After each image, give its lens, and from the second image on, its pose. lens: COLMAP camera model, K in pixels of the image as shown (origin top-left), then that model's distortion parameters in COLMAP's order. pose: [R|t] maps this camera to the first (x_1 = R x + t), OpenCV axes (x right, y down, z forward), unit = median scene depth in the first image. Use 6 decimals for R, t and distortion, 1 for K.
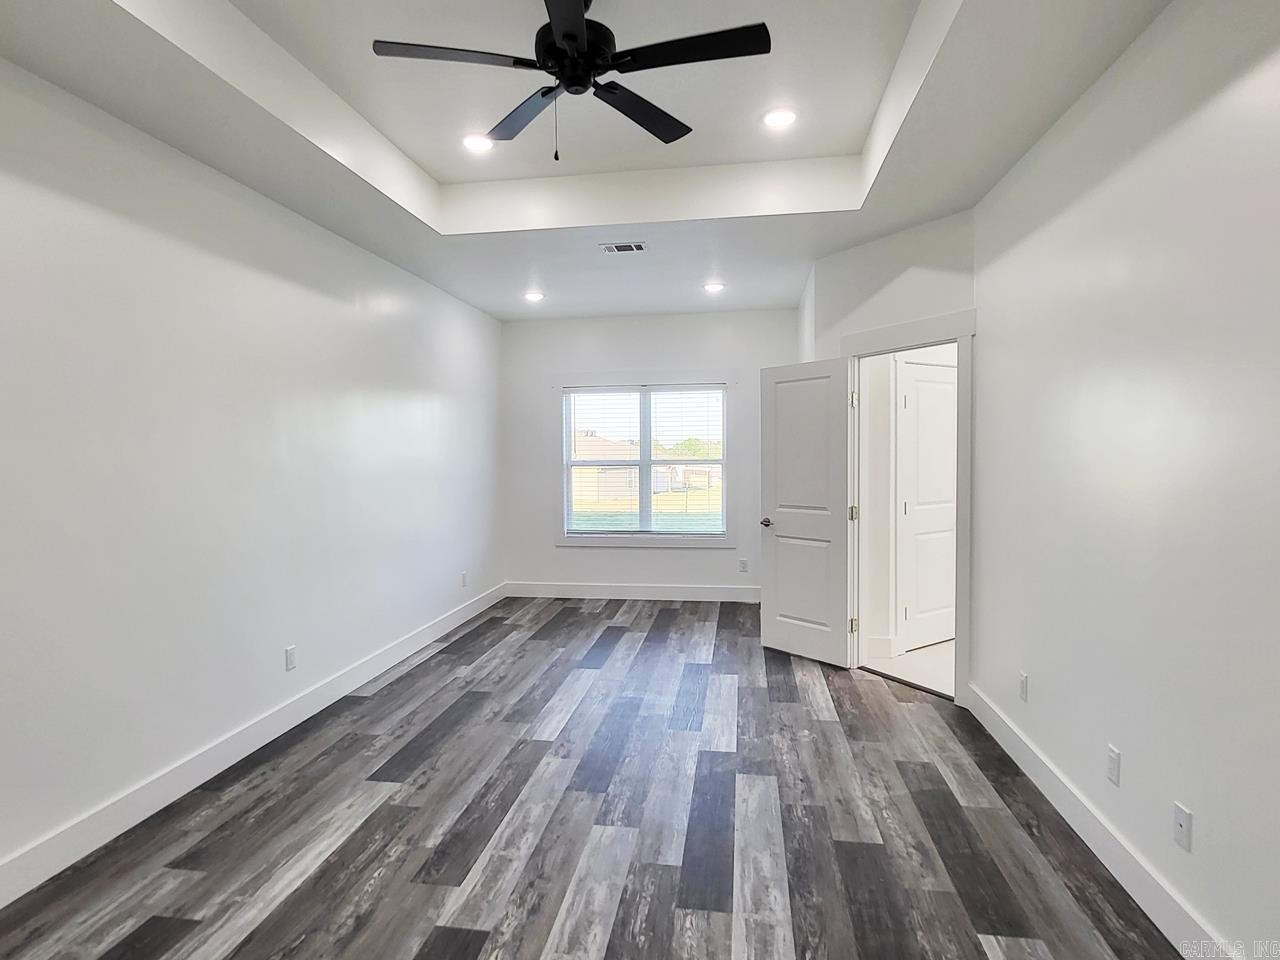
lens RADIAL K [[721.2, 0, 604.8], [0, 721.2, 486.4], [0, 0, 1]] dist [-0.004737, -0.000165]
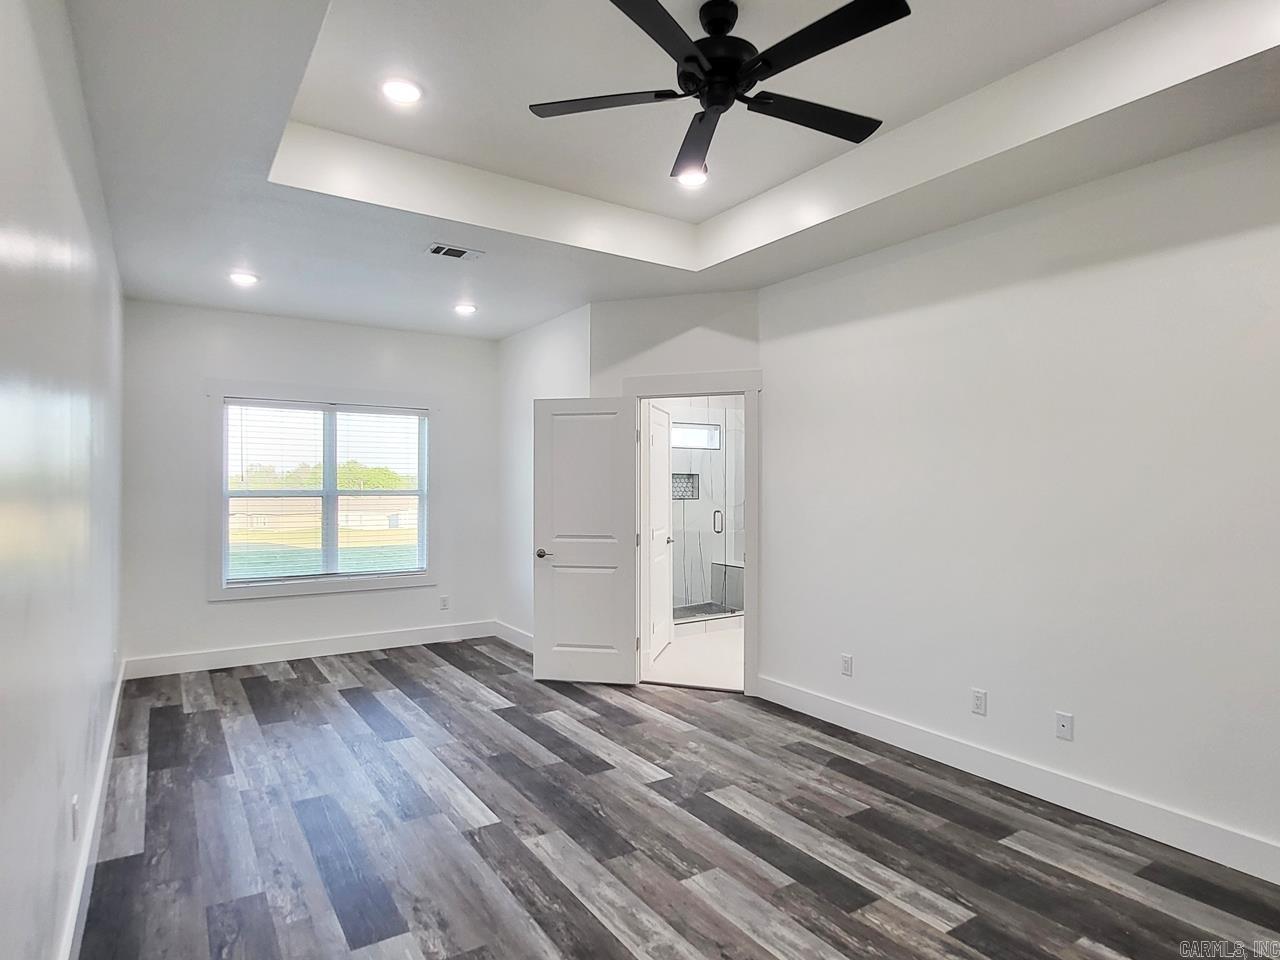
lens RADIAL K [[721.2, 0, 650.8], [0, 721.2, 479.6], [0, 0, 1]] dist [-0.004737, -0.000165]
pose [[0.733174, 0.018248, 0.679797, -0.349500], [0.019316, 0.998678, -0.047640, -0.001306], [-0.679767, 0.048060, 0.731852, 0.165562]]
